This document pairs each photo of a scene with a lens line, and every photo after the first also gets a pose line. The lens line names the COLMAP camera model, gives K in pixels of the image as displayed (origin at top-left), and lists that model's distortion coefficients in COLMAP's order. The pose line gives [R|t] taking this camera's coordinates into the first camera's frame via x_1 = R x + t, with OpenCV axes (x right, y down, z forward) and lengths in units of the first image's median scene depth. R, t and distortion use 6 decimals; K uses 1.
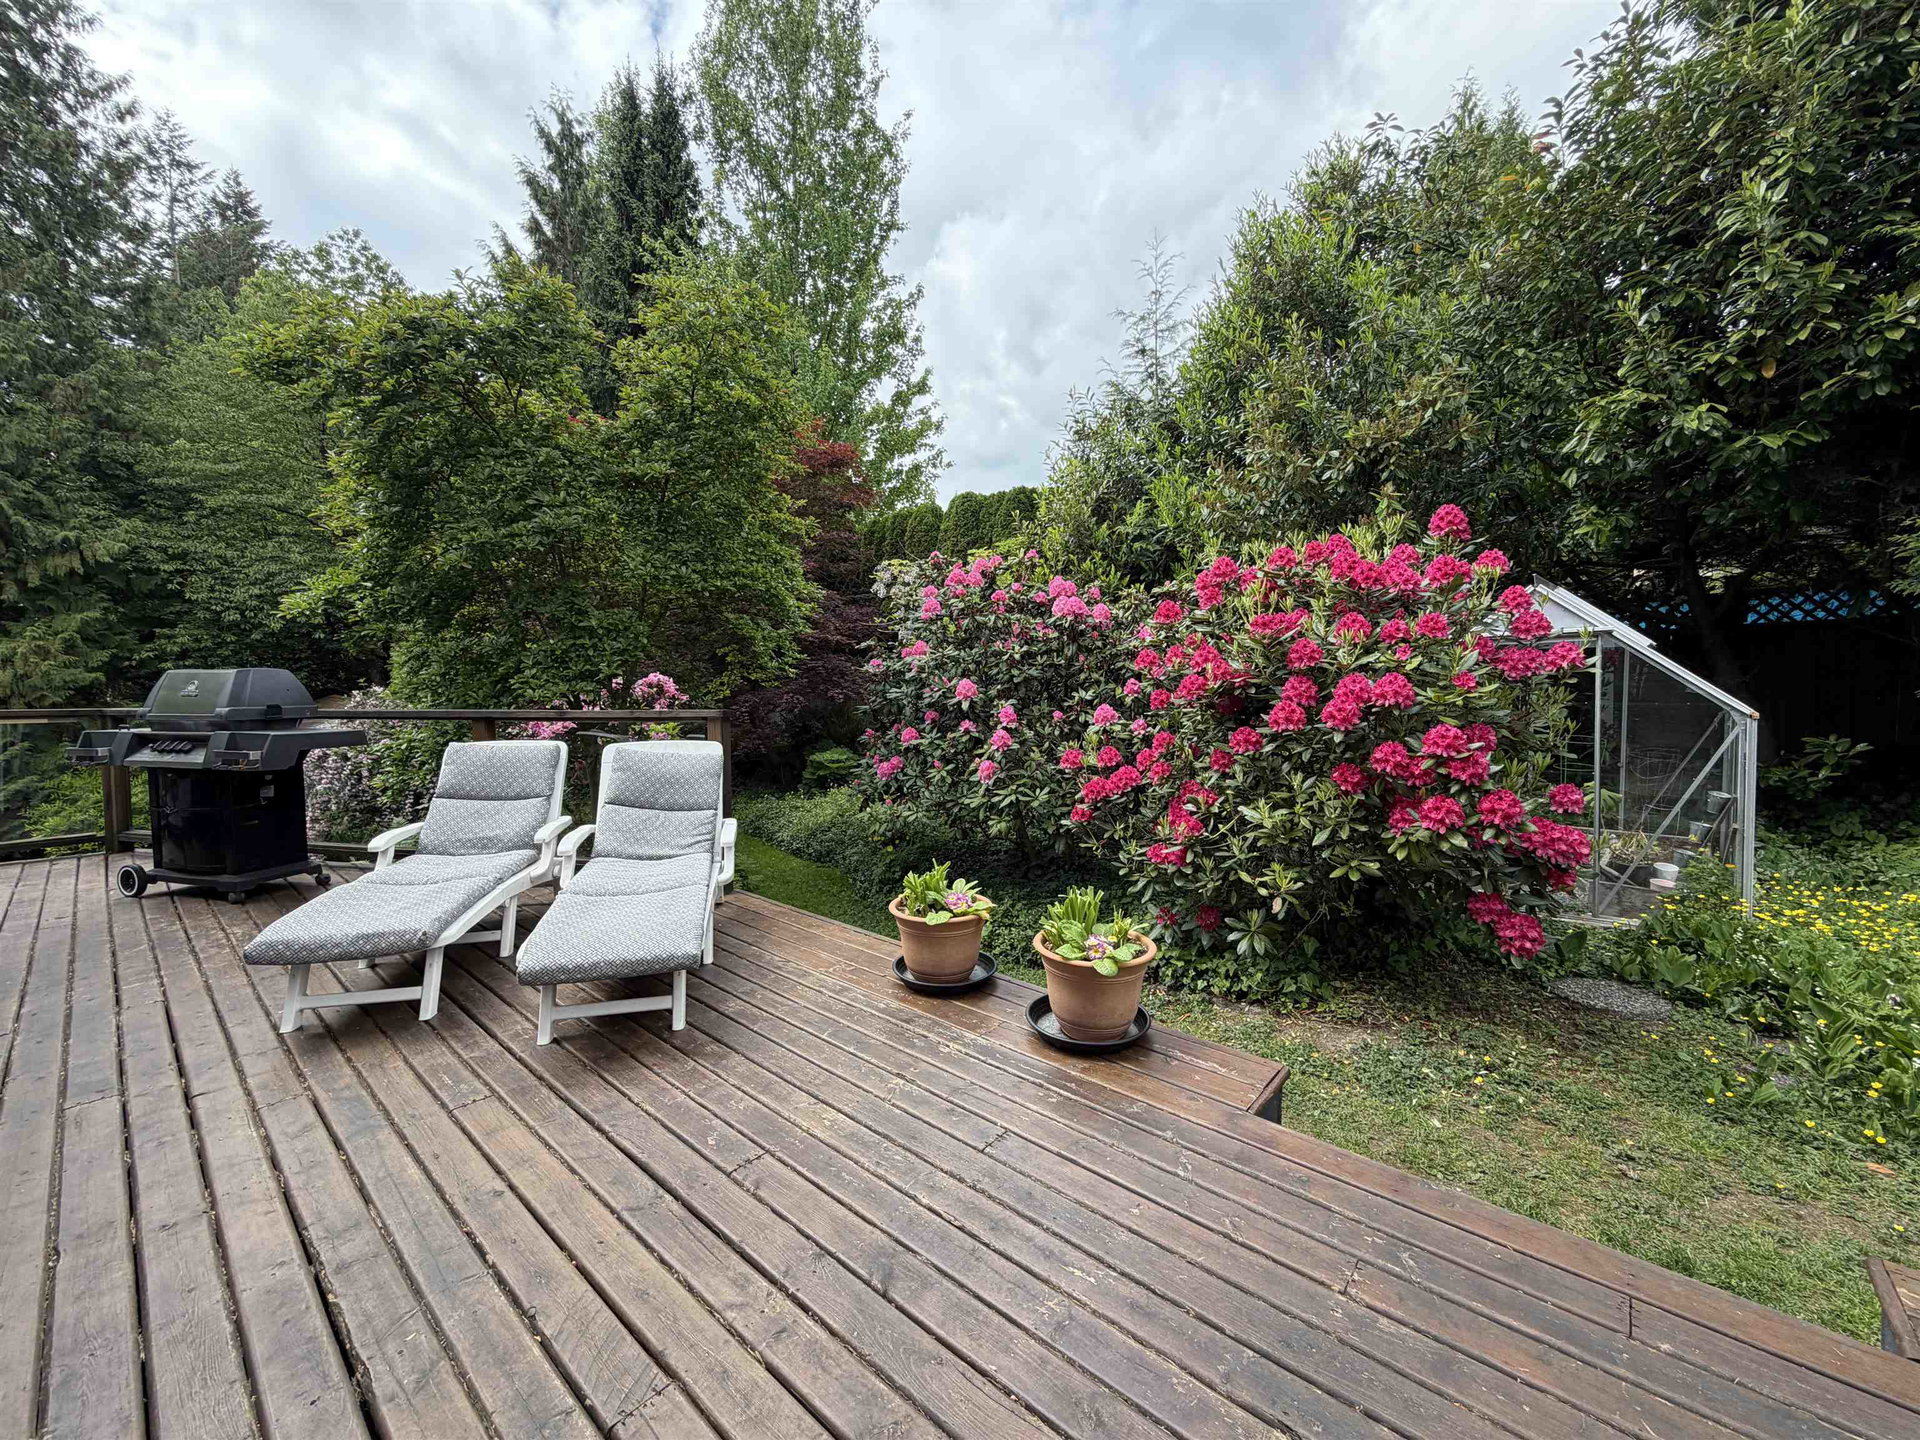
lens RADIAL K [[764.8, 0, 962.0], [0, 764.8, 713.7], [0, 0, 1]] dist [0.001291, 0.000032]
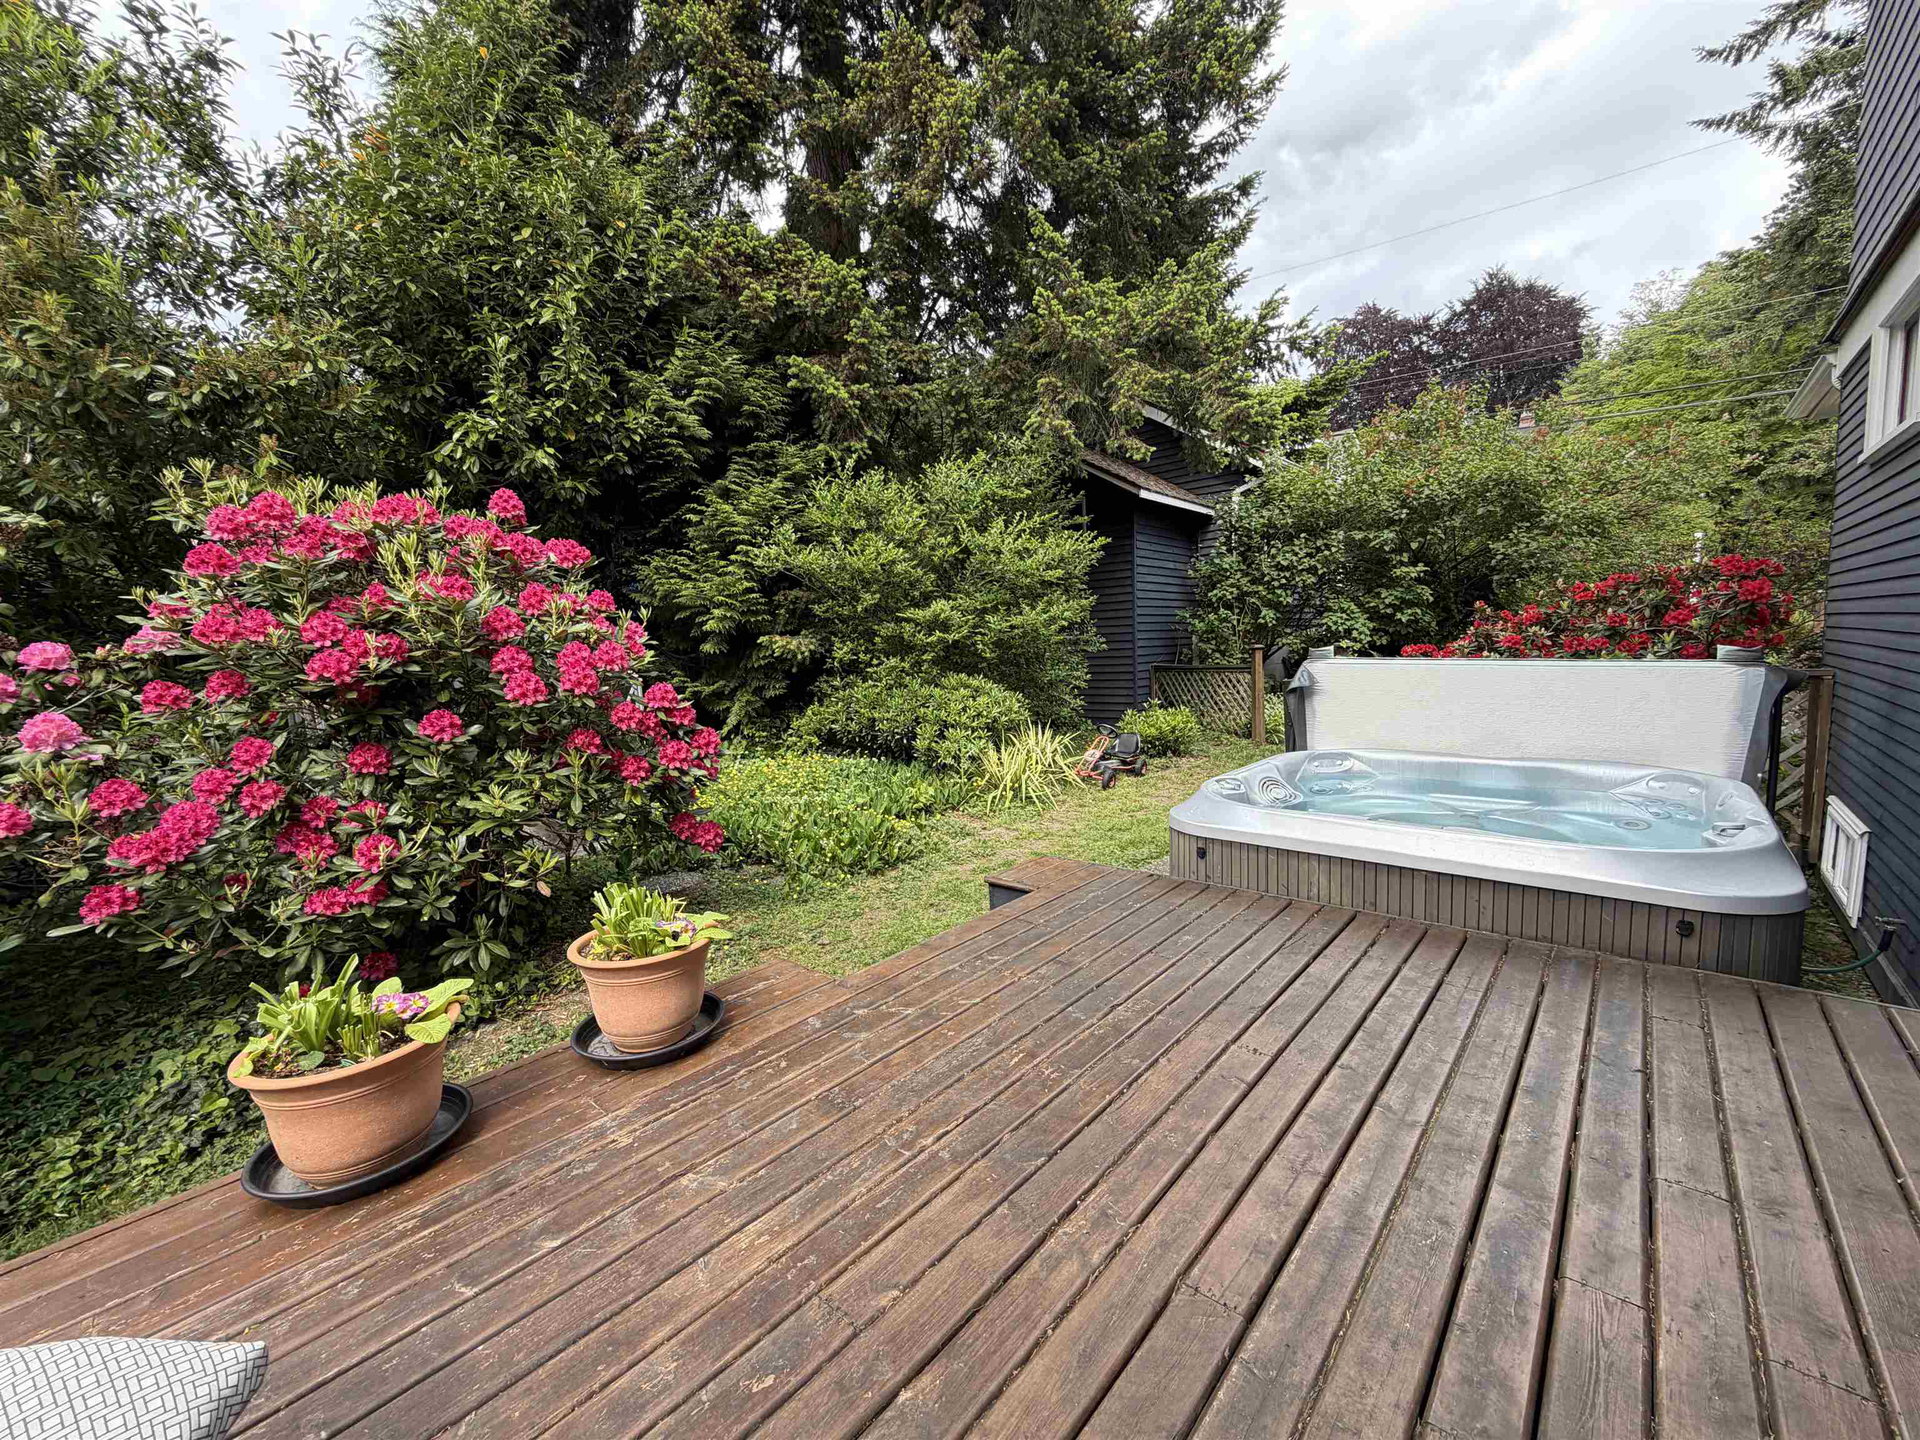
lens RADIAL K [[764.8, 0, 962.9], [0, 764.8, 725.5], [0, 0, 1]] dist [0.001291, 0.000032]
pose [[0.011882, -0.096646, 0.995248, -0.819099], [0.103182, 0.990123, 0.094917, 0.024999], [-0.994592, 0.101564, 0.021737, 0.752288]]
